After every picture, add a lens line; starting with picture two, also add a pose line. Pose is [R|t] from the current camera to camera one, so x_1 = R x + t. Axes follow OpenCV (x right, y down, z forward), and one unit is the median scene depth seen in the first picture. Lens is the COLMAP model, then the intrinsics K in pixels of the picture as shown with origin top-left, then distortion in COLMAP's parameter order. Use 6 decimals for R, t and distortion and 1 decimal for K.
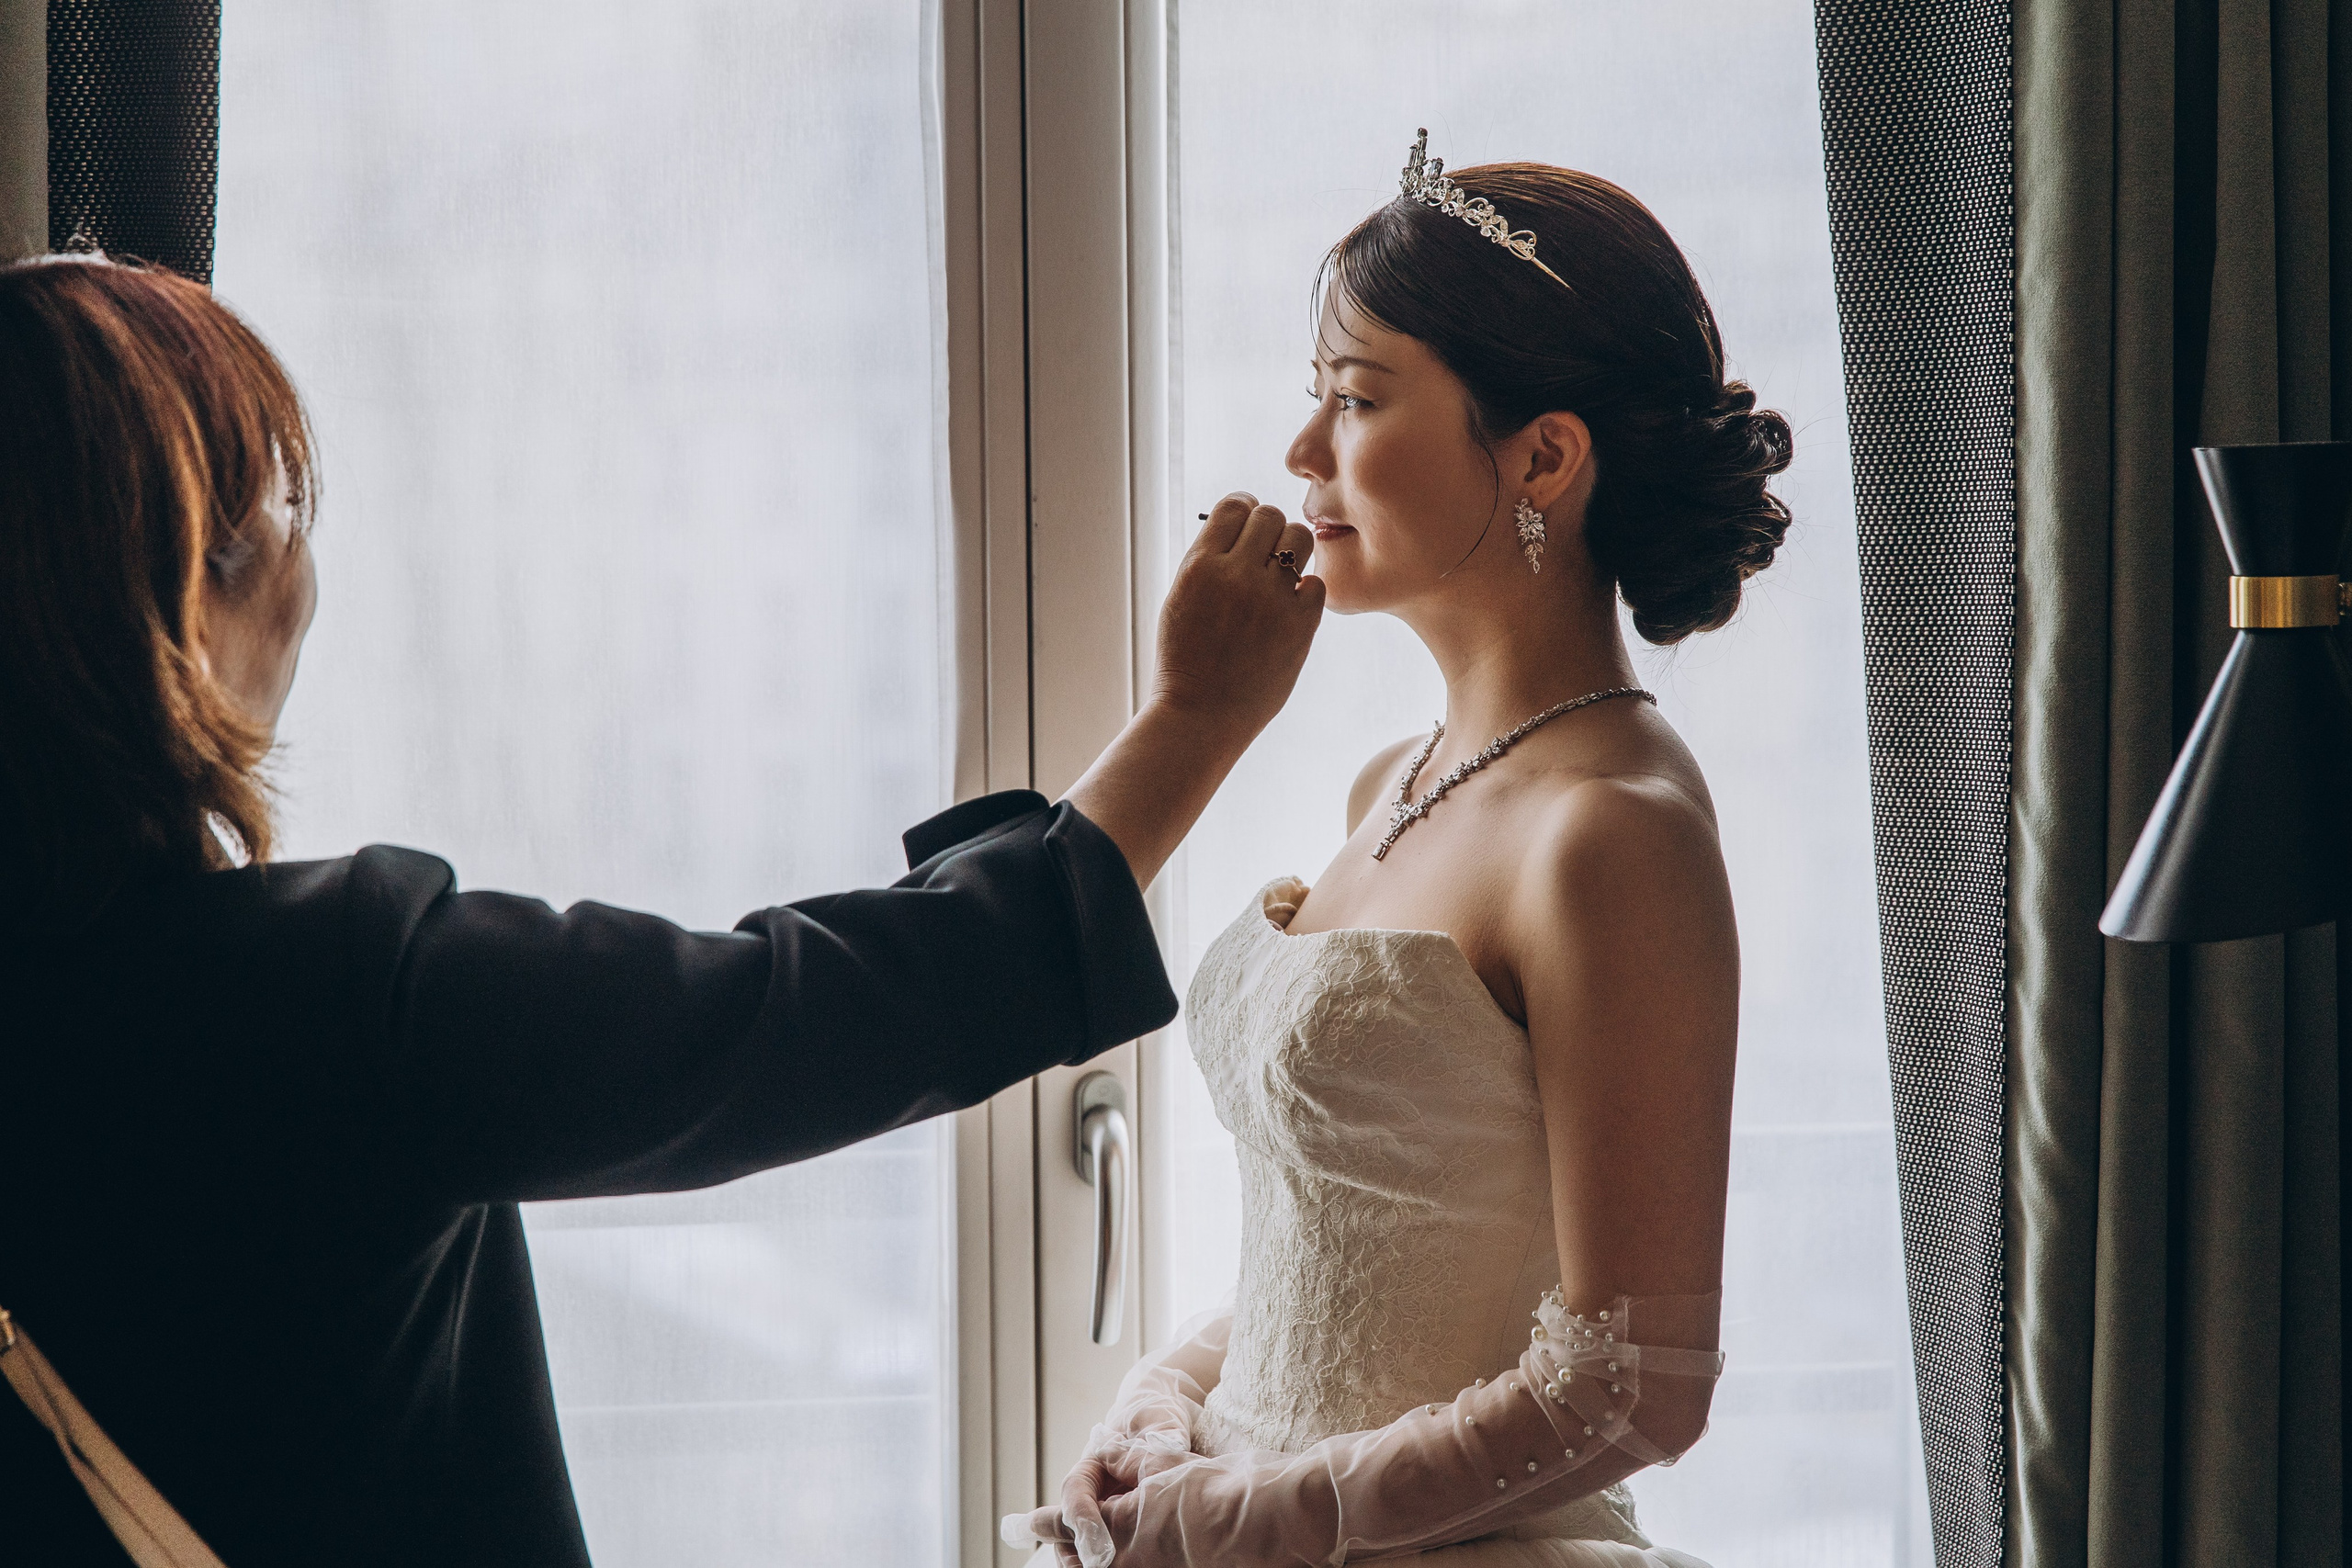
lens RADIAL K [[4567.7, 0, 1168.6], [0, 4567.7, 781.2], [0, 0, 1]] dist [0.026372, 0.000000]
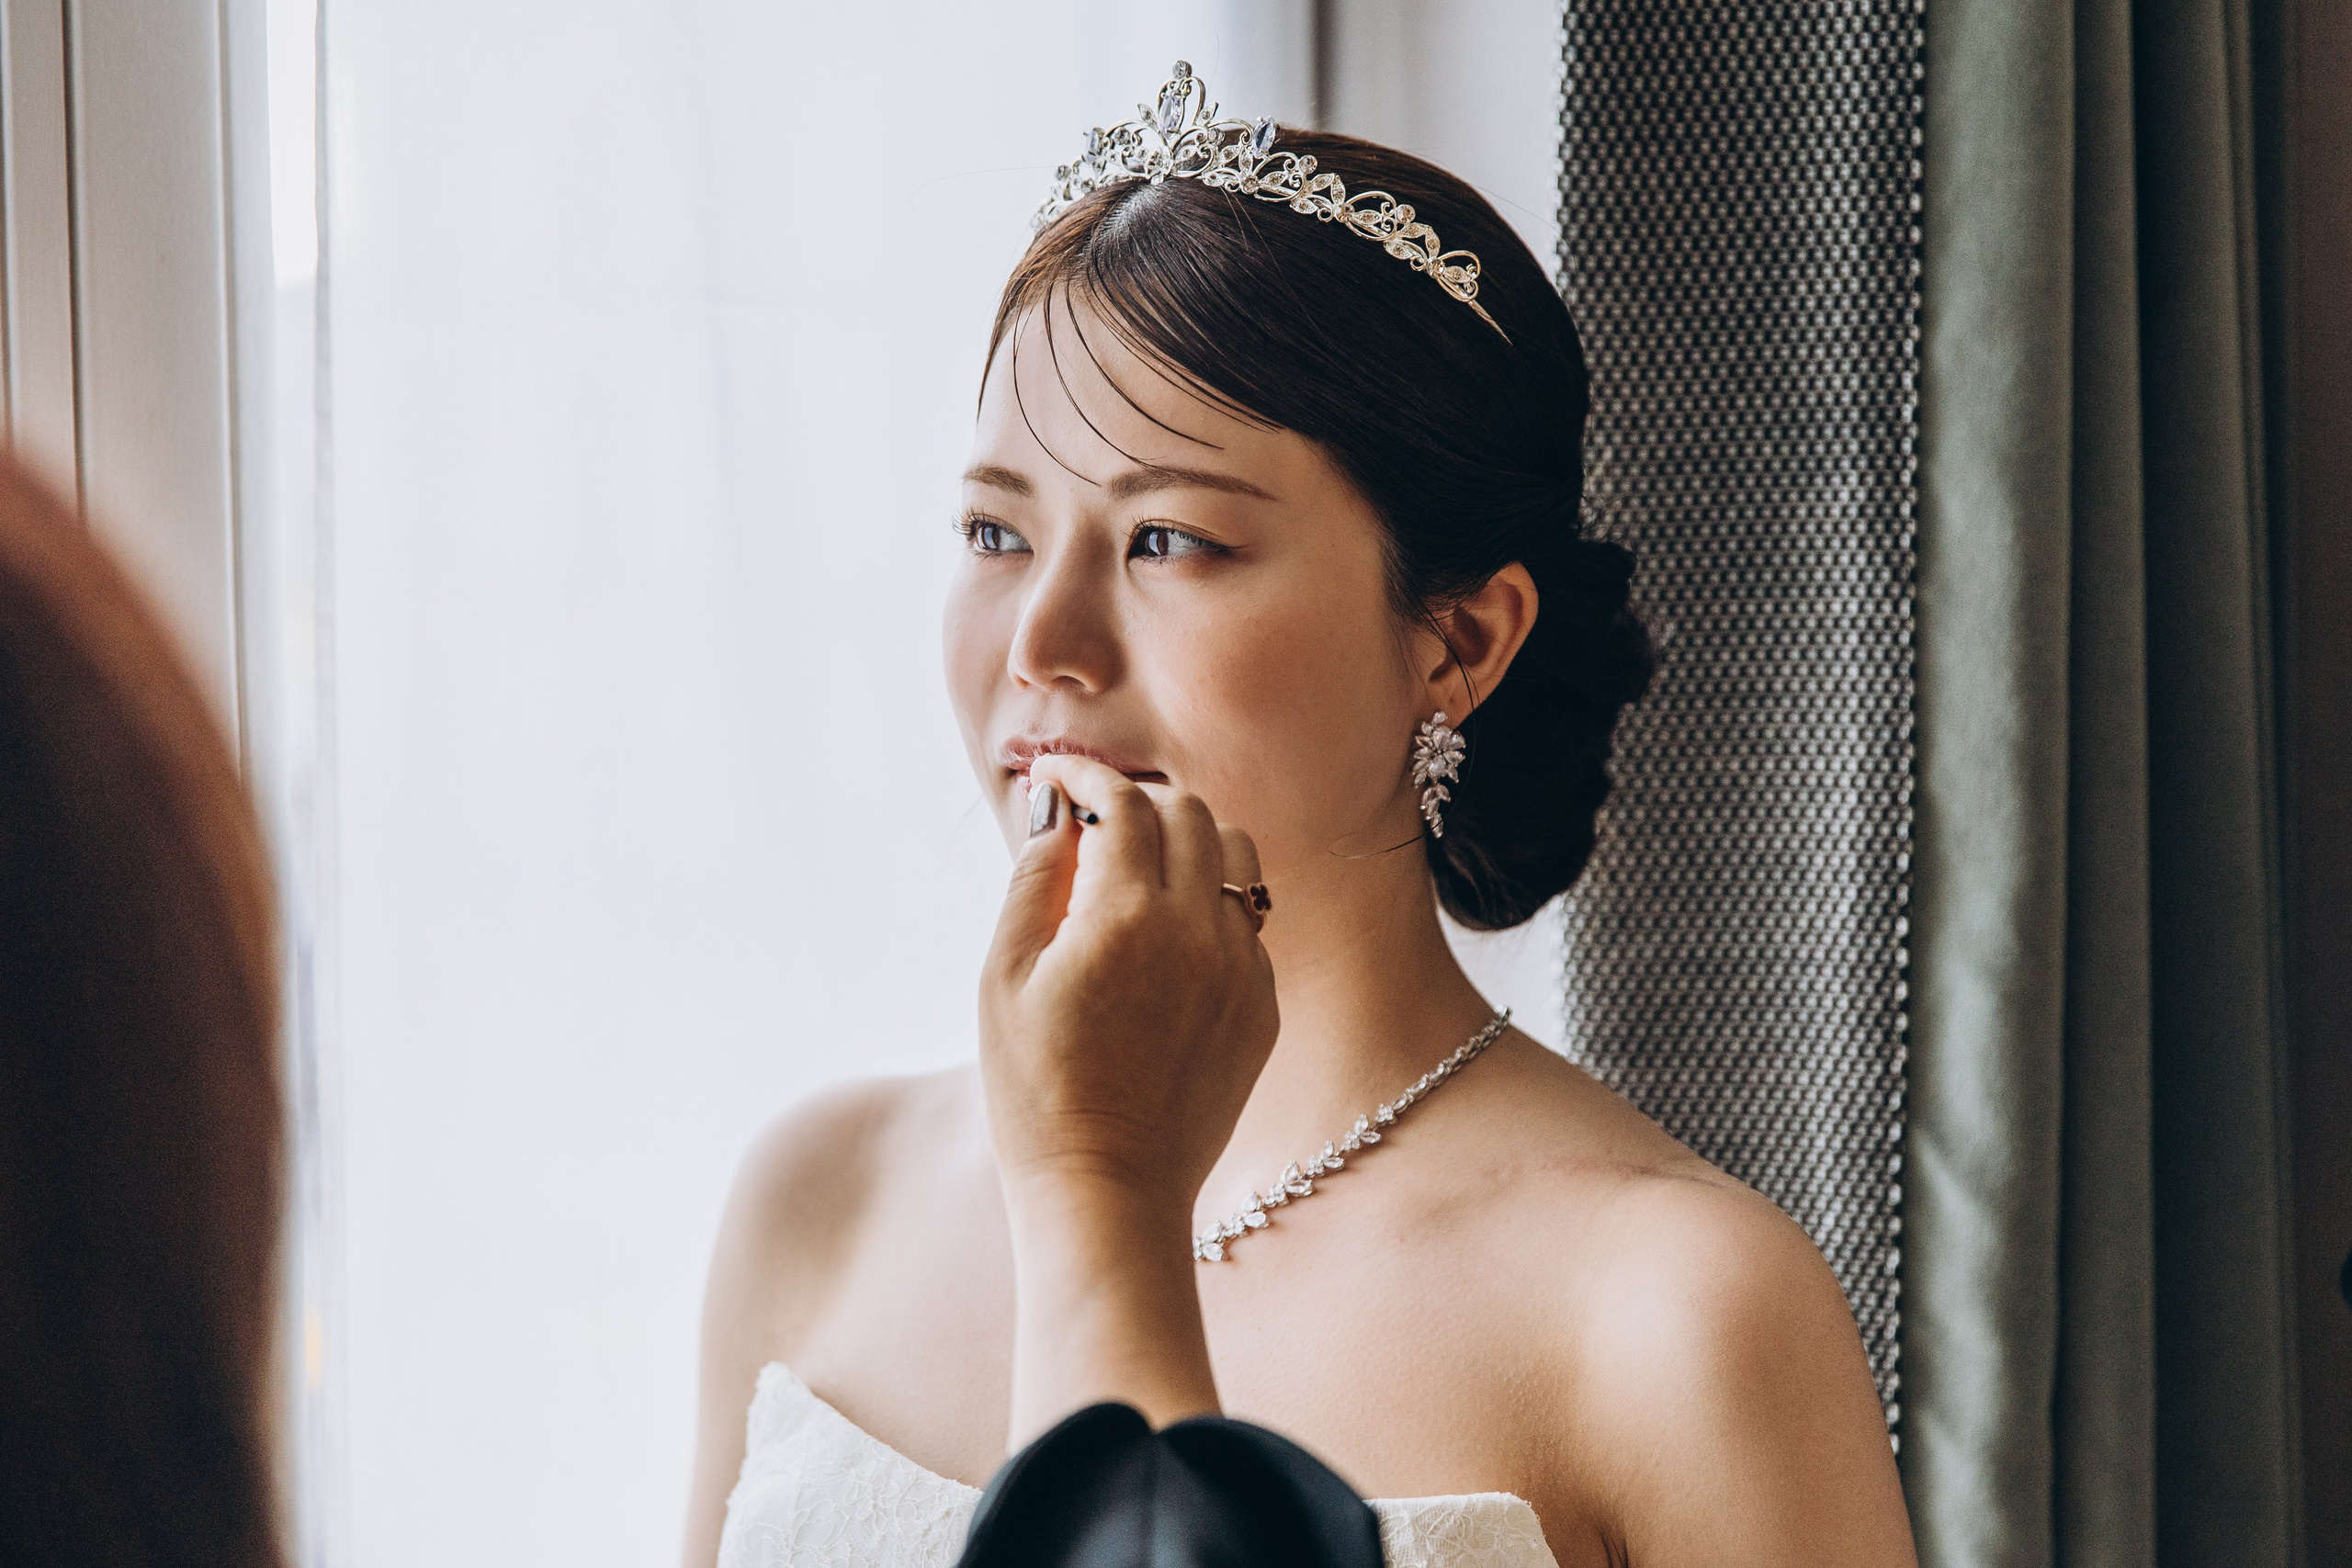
lens RADIAL K [[4567.7, 0, 1175.3], [0, 4567.7, 800.3], [0, 0, 1]] dist [0.026372, 0.000000]
pose [[0.756236, -0.053975, 0.652069, -0.322853], [0.042029, 0.998541, 0.033911, -0.070896], [-0.652947, 0.001761, 0.757401, 0.574962]]
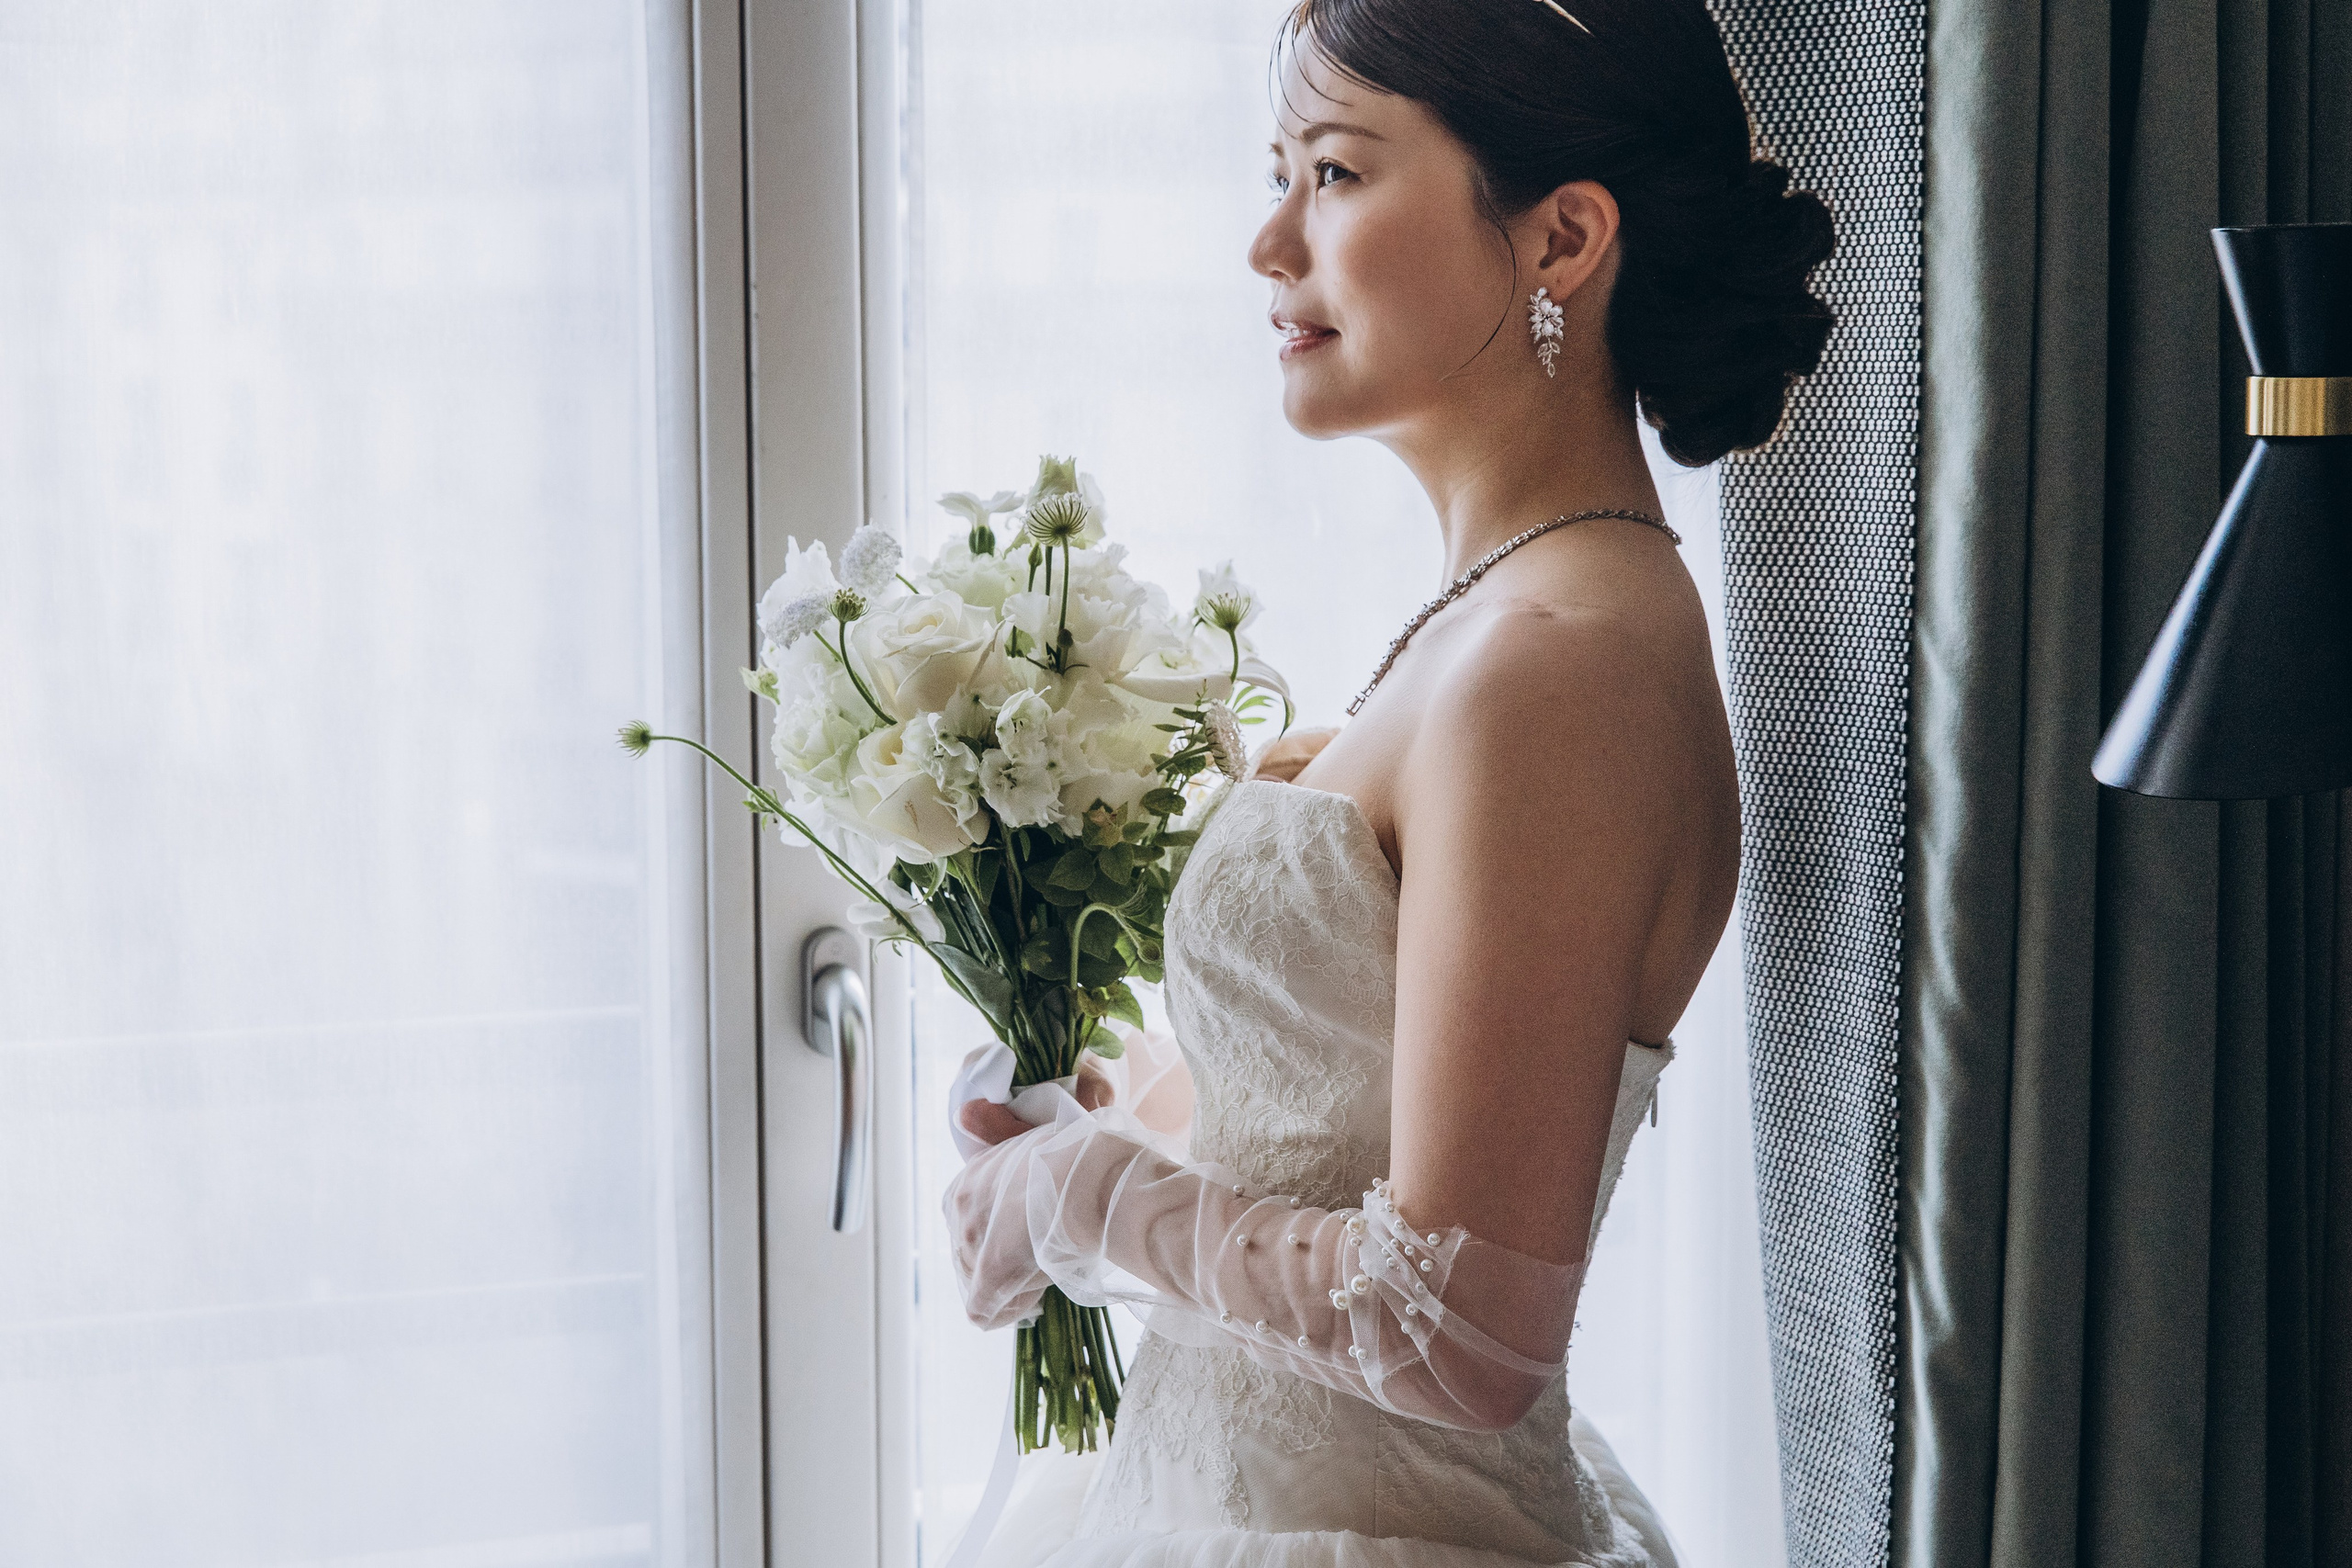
lens RADIAL K [[4053.8, 0, 1192.8], [0, 4053.8, 775.5], [0, 0, 1]] dist [0.048818, 0.000000]
pose [[0.986664, -0.018300, 0.161735, -0.085998], [0.008947, 0.998255, 0.058368, -0.014510], [-0.162521, -0.056143, 0.985106, 0.235933]]
